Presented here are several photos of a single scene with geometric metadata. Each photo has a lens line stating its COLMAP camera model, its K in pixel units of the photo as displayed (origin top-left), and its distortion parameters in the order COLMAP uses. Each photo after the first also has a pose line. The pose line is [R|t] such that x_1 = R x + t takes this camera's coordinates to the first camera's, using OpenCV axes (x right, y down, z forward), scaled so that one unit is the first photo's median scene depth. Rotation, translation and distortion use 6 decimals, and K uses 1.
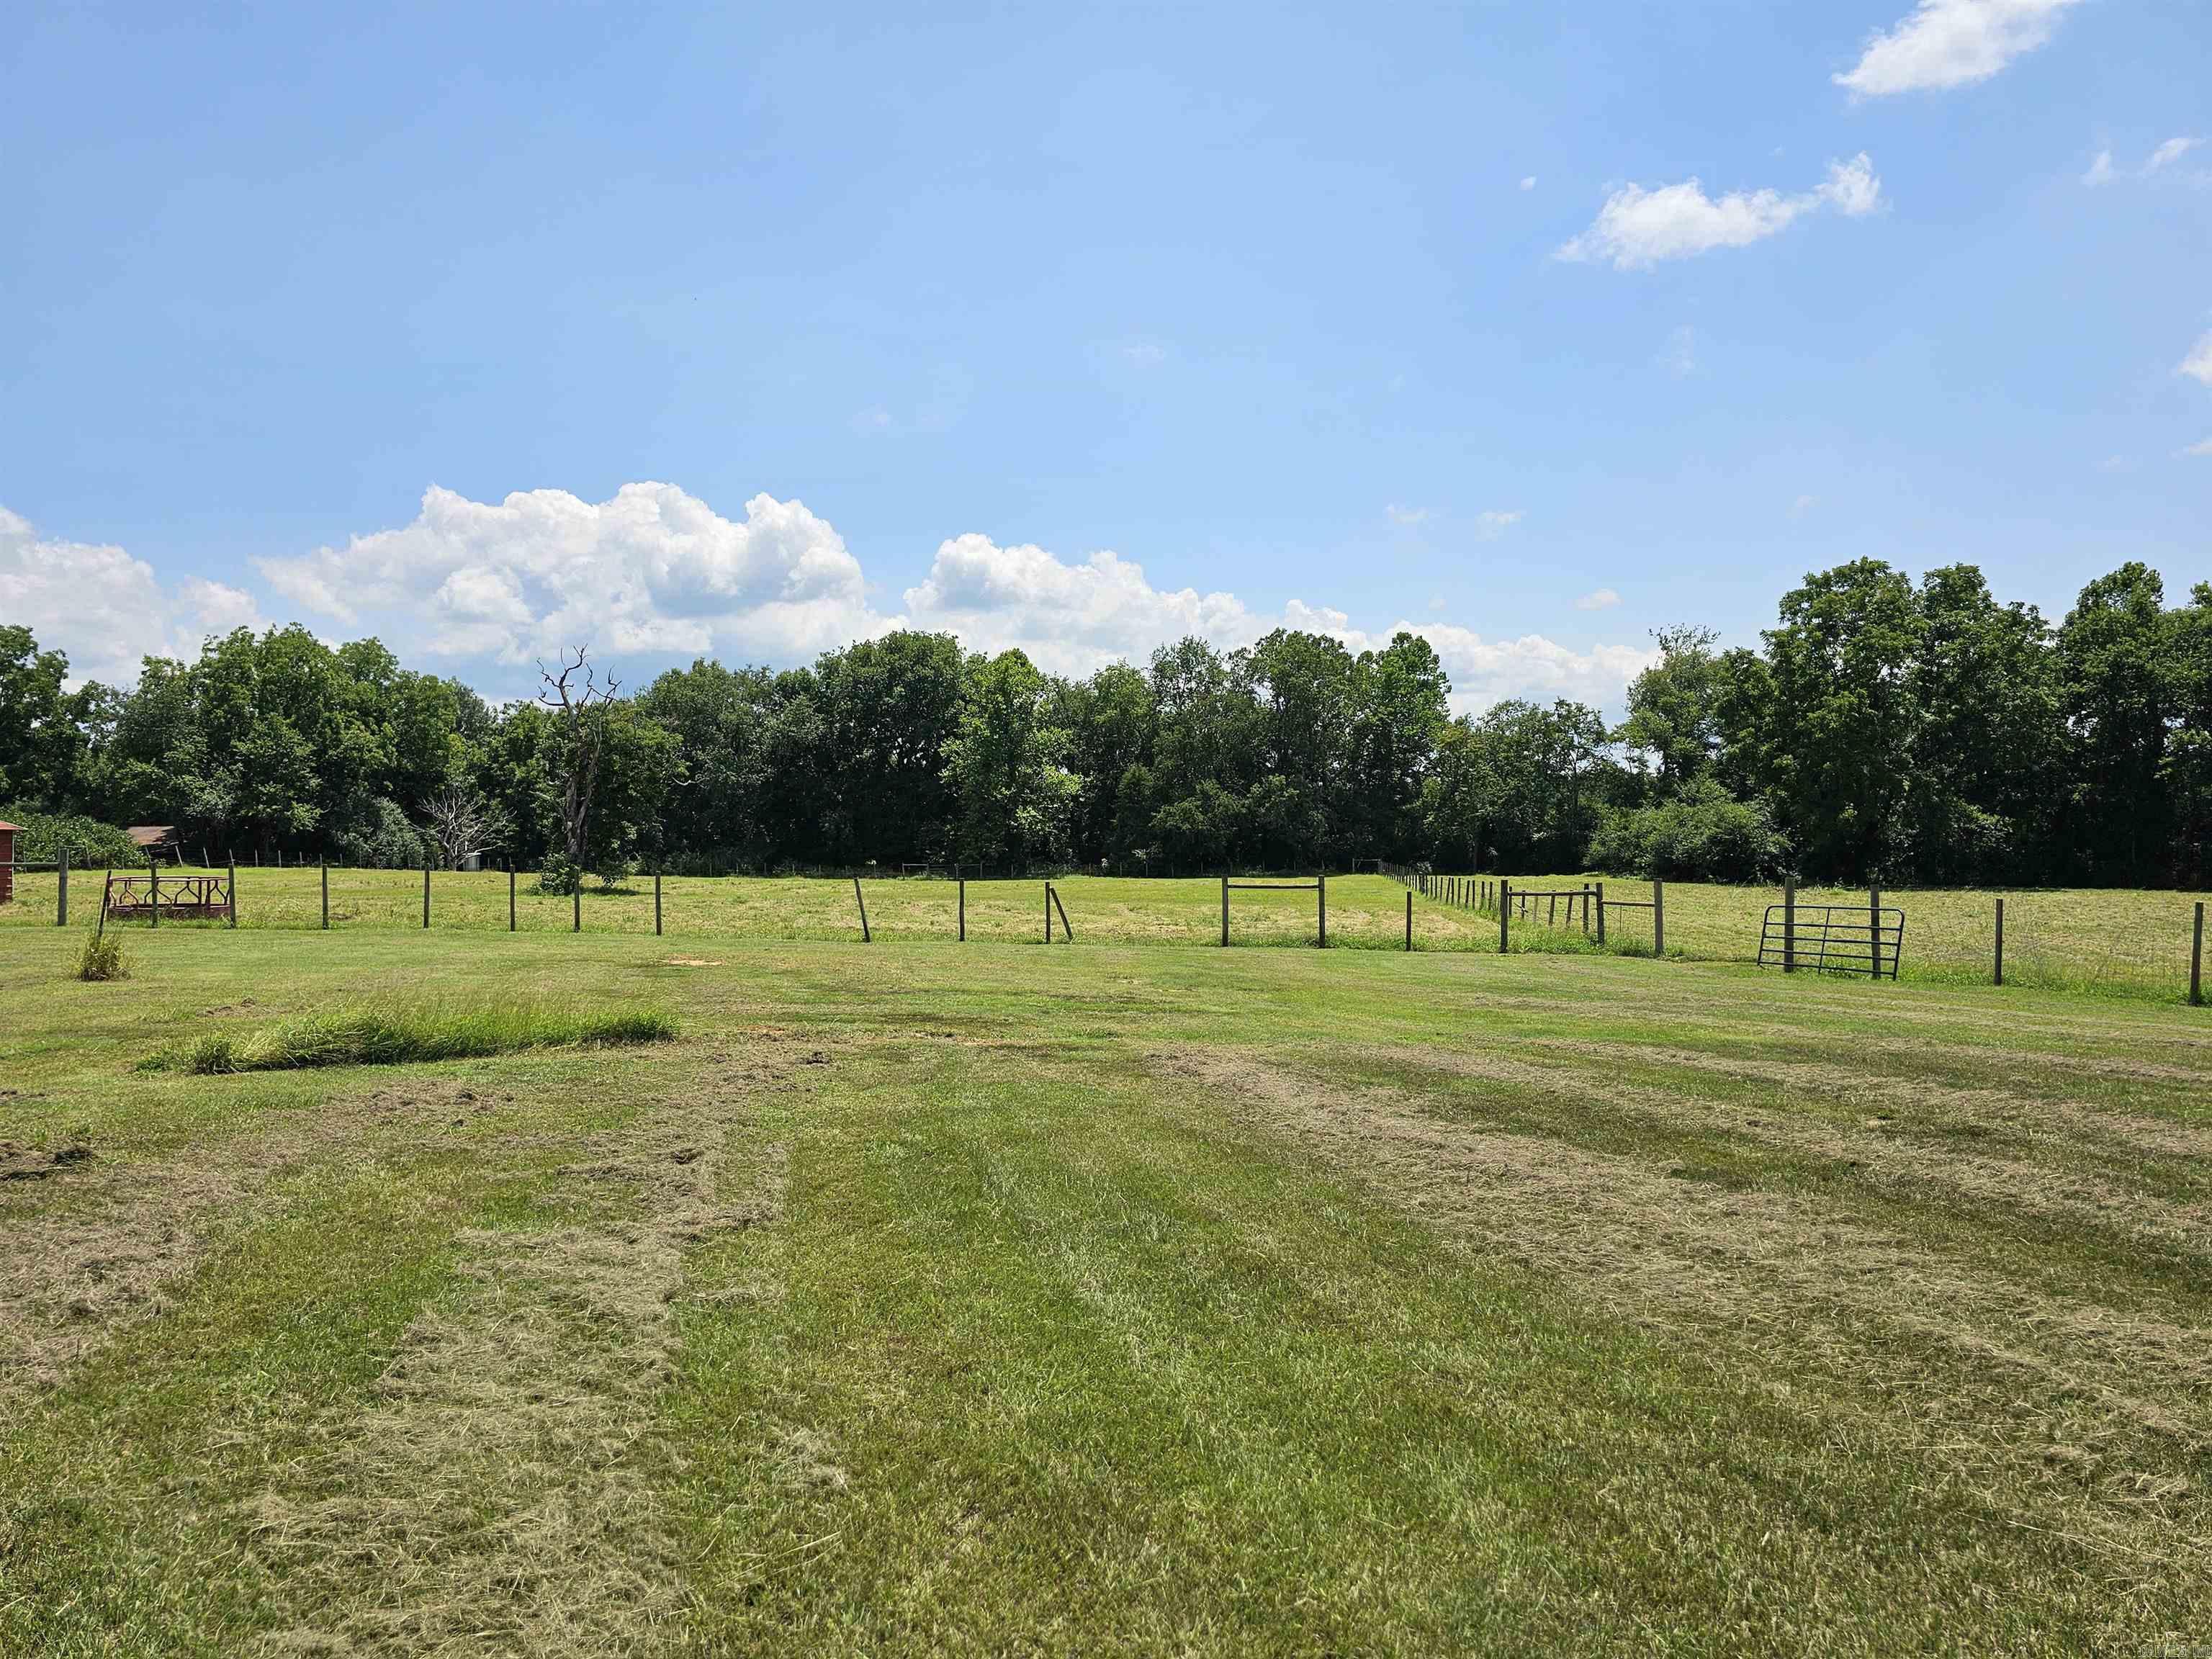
lens RADIAL K [[1471.8, 0, 1098.7], [0, 1471.8, 830.0], [0, 0, 1]] dist [0.034464, -0.028019]
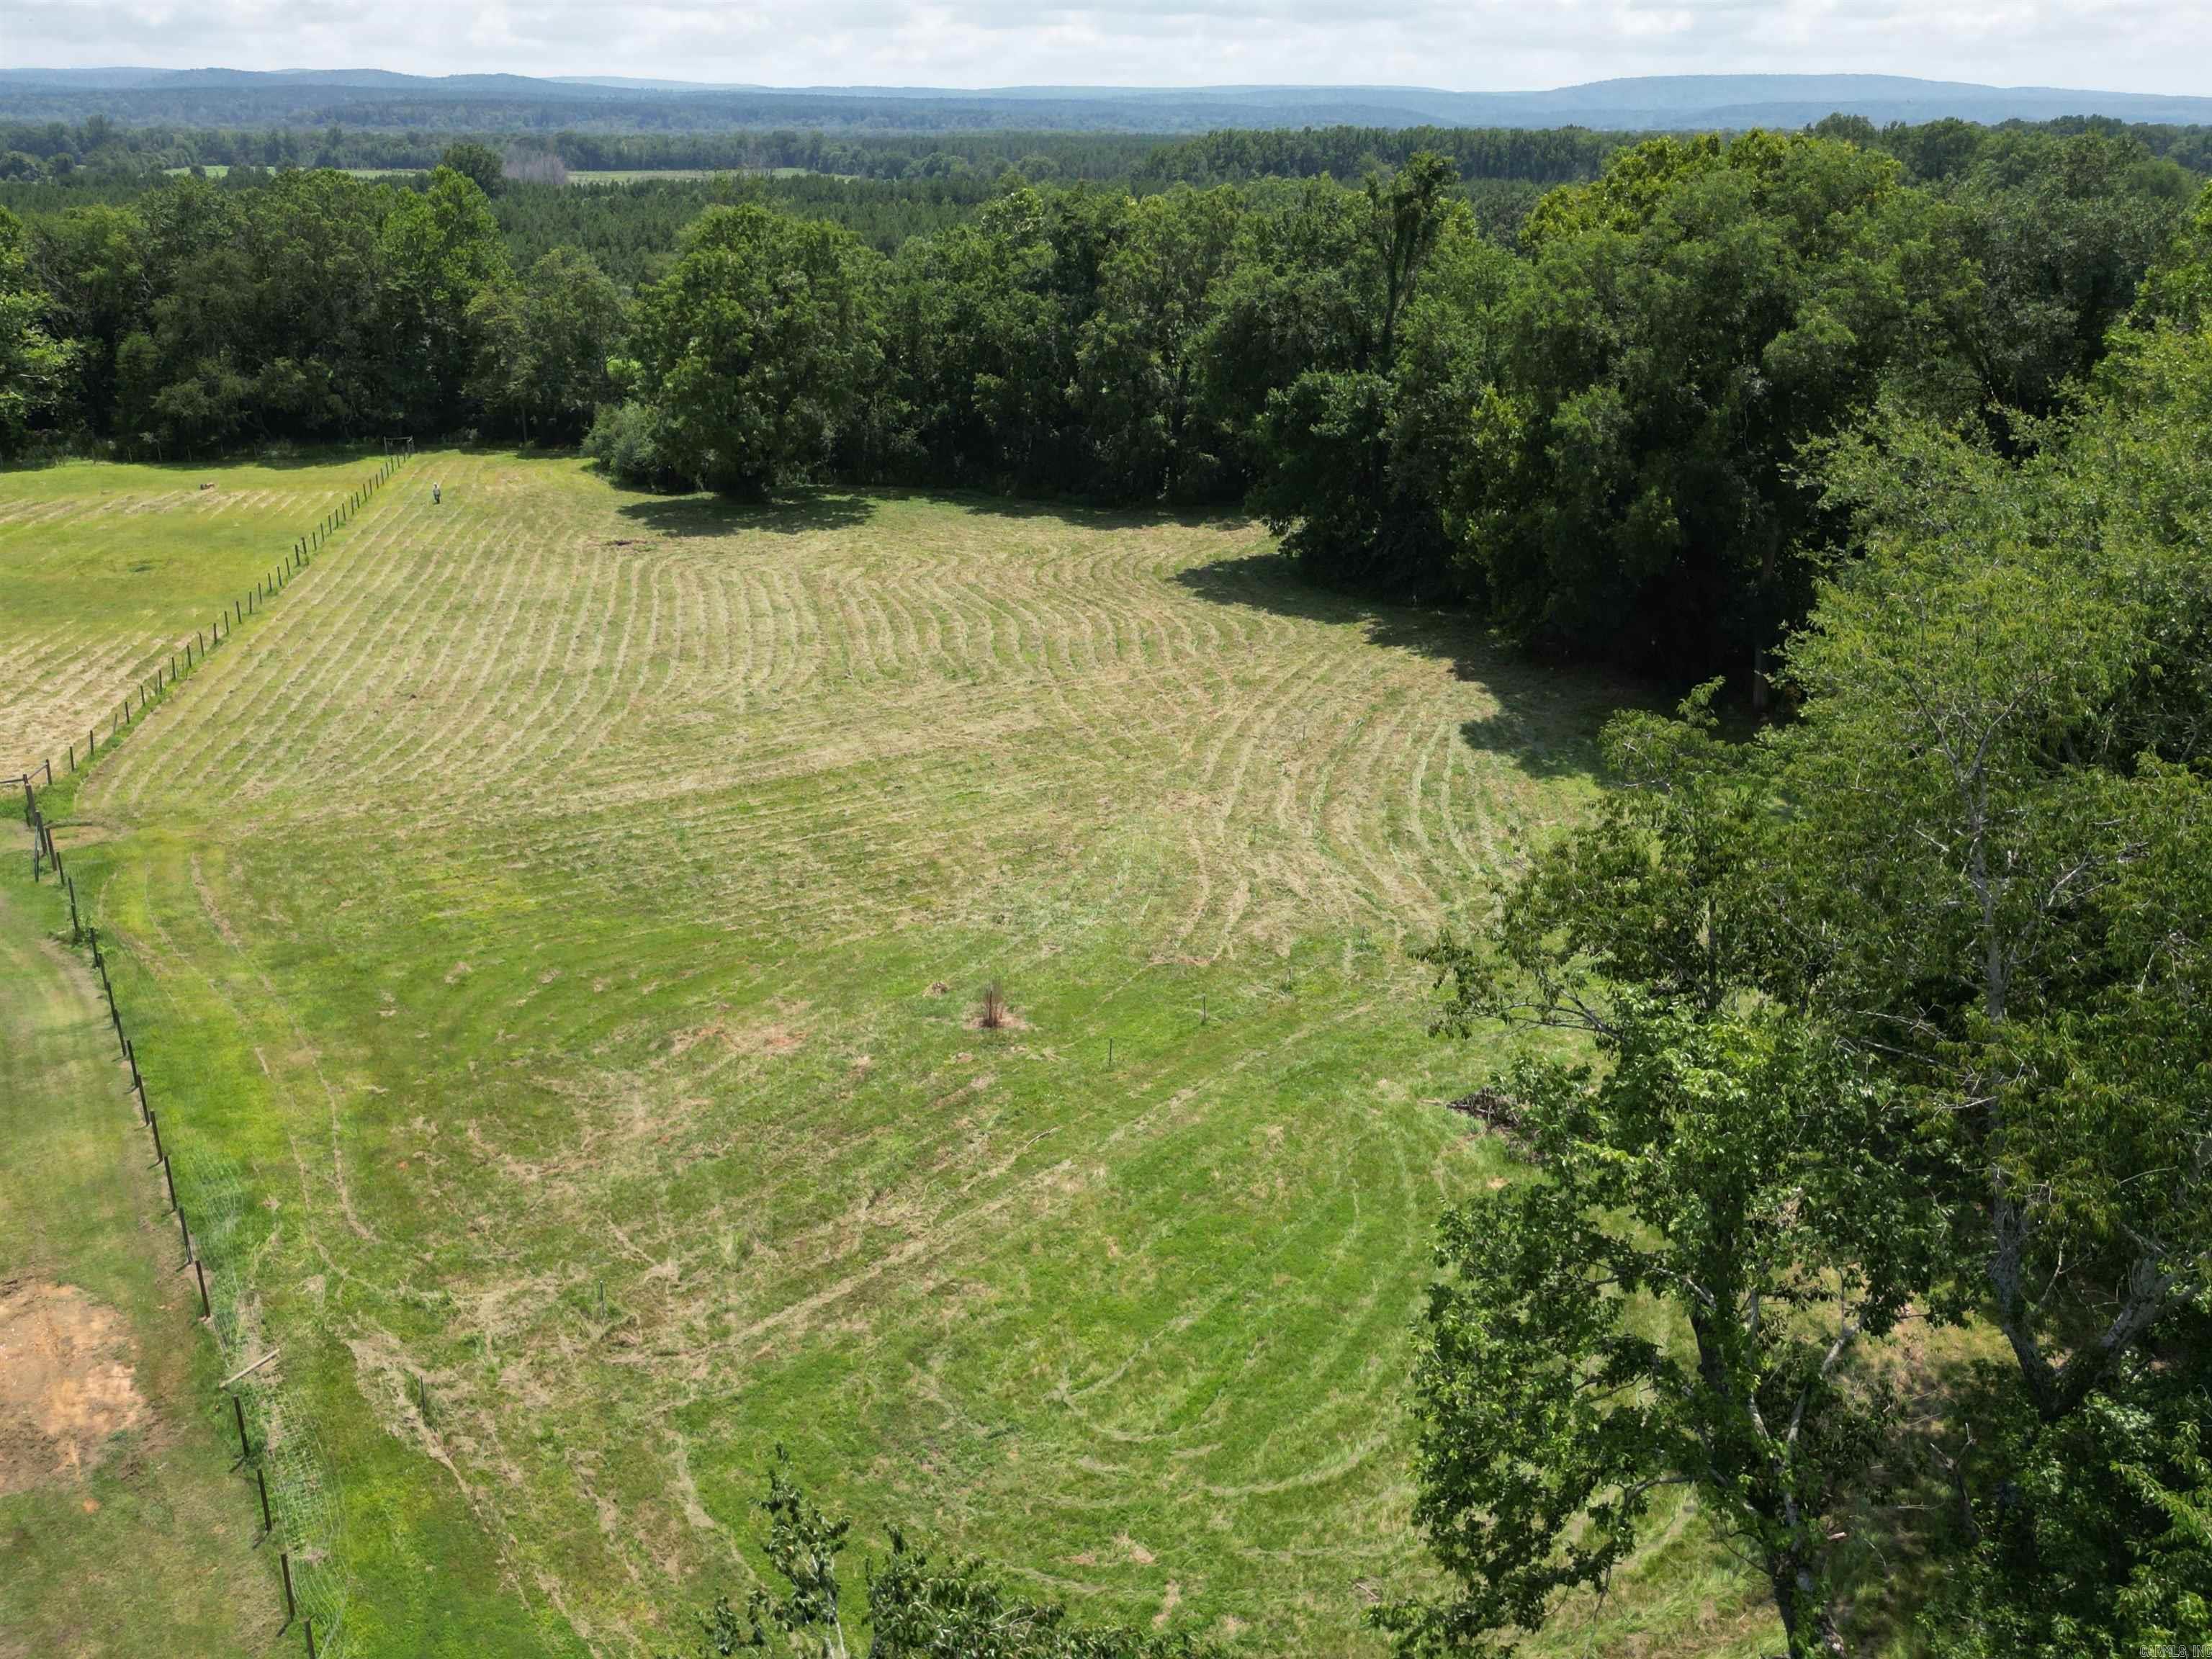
lens RADIAL K [[1882.3, 0, 1114.5], [0, 1882.3, 834.3], [0, 0, 1]] dist [0.064891, -0.060523]
pose [[0.951622, -0.095409, 0.292084, 0.238612], [-0.014809, 0.935227, 0.353740, -0.189987], [-0.306915, -0.340952, 0.888569, -0.379619]]
